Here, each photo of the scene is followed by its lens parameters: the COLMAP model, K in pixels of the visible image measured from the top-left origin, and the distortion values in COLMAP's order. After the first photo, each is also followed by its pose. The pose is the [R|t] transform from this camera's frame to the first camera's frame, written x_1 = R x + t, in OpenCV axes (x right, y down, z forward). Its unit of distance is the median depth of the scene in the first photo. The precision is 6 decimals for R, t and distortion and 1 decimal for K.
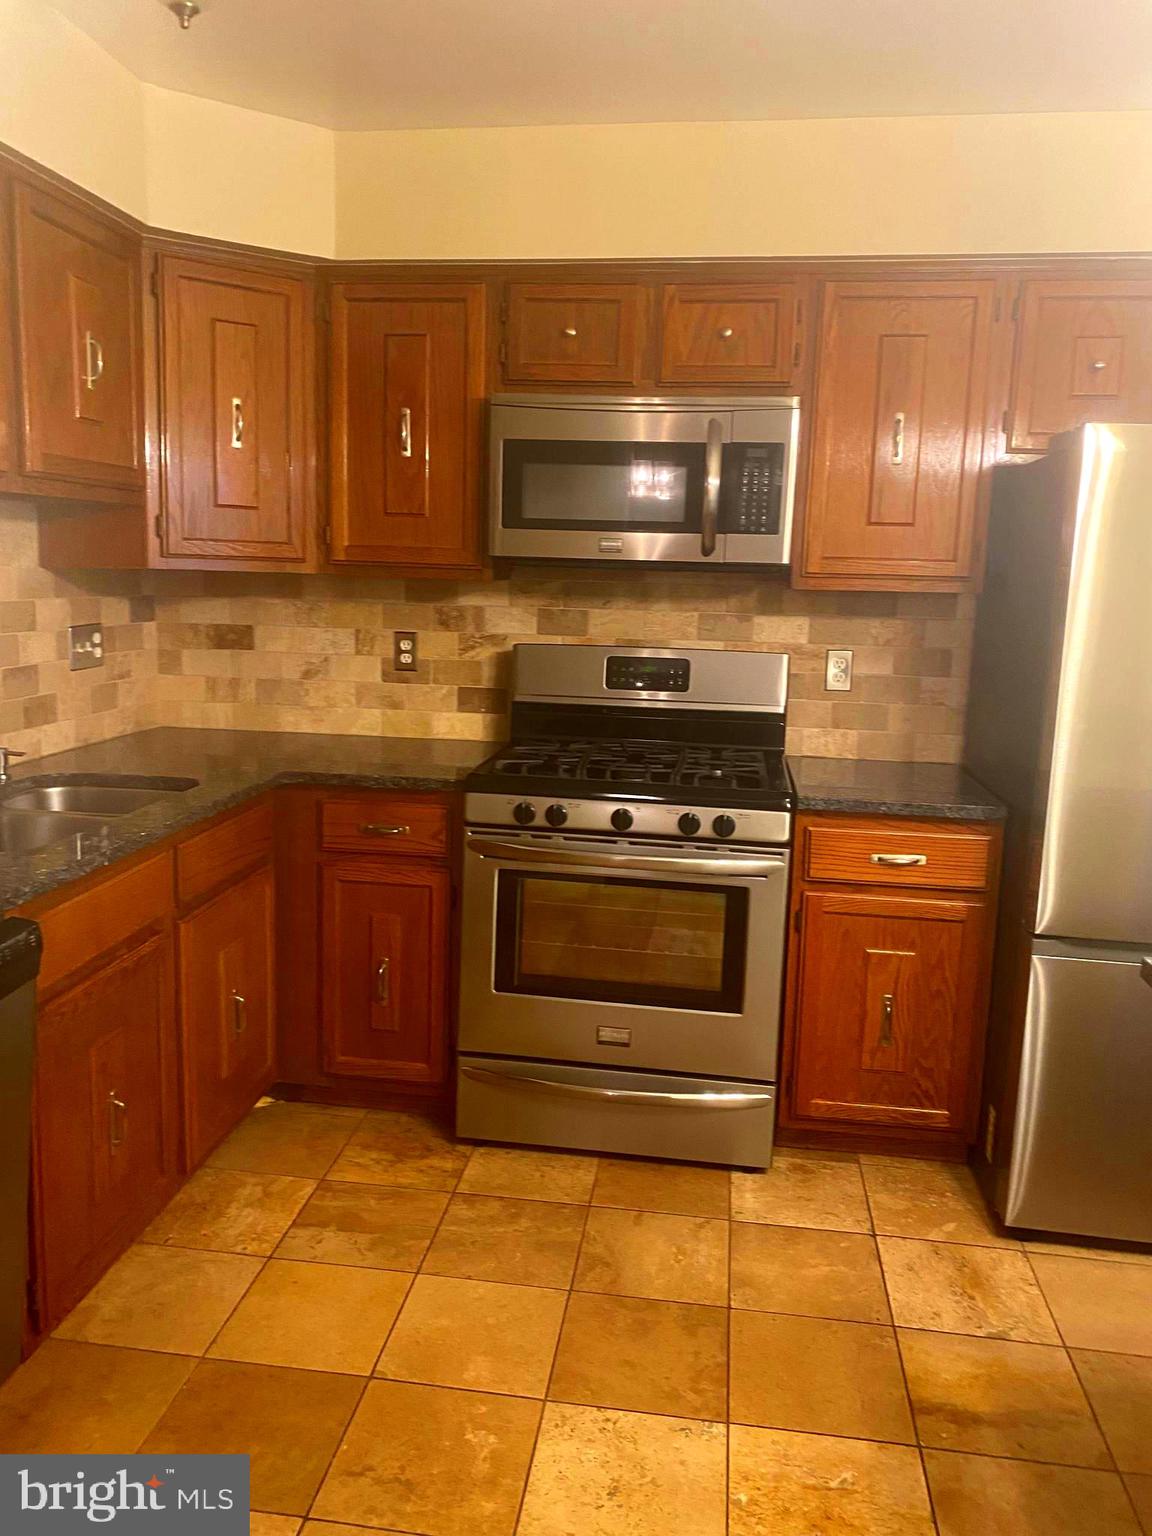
lens RADIAL K [[1167.2, 0, 575.1], [0, 1167.2, 762.6], [0, 0, 1]] dist [0.003806, 0.002309]
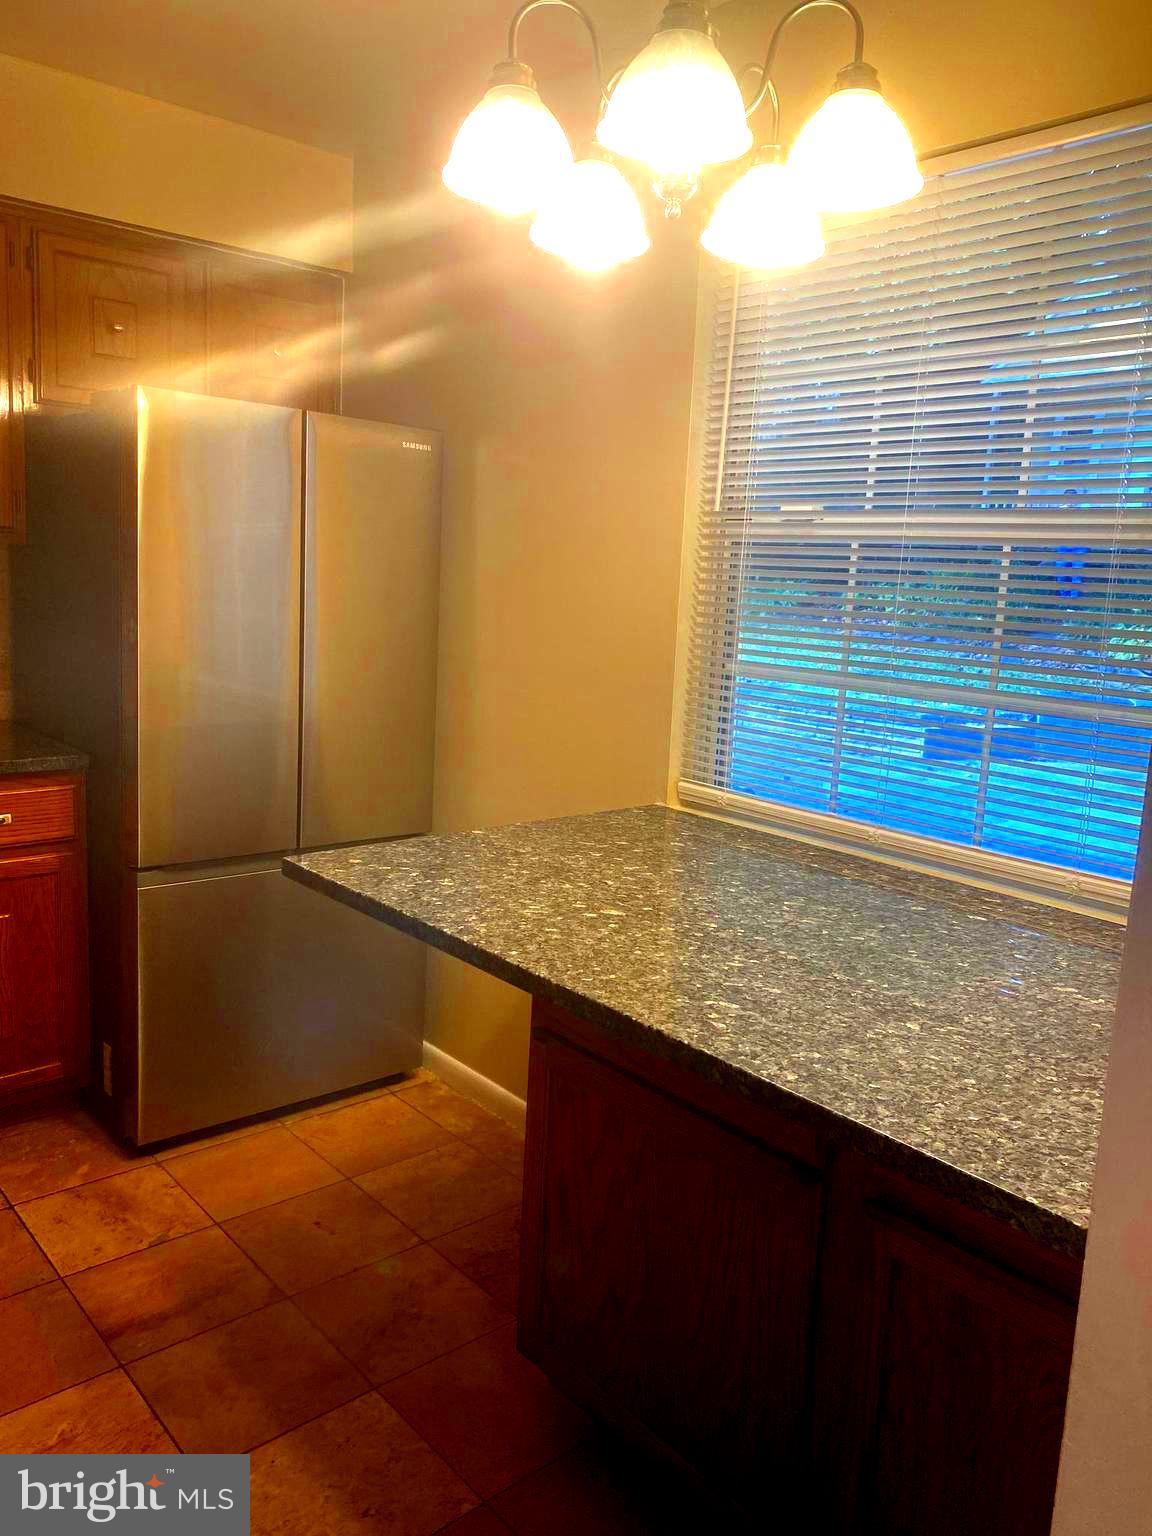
lens RADIAL K [[1167.2, 0, 573.9], [0, 1167.2, 768.5], [0, 0, 1]] dist [0.003806, 0.002309]
pose [[0.658322, -0.132507, 0.740982, -0.113340], [0.096962, 0.991111, 0.091092, -0.001533], [-0.746465, 0.011879, 0.665318, -0.004999]]
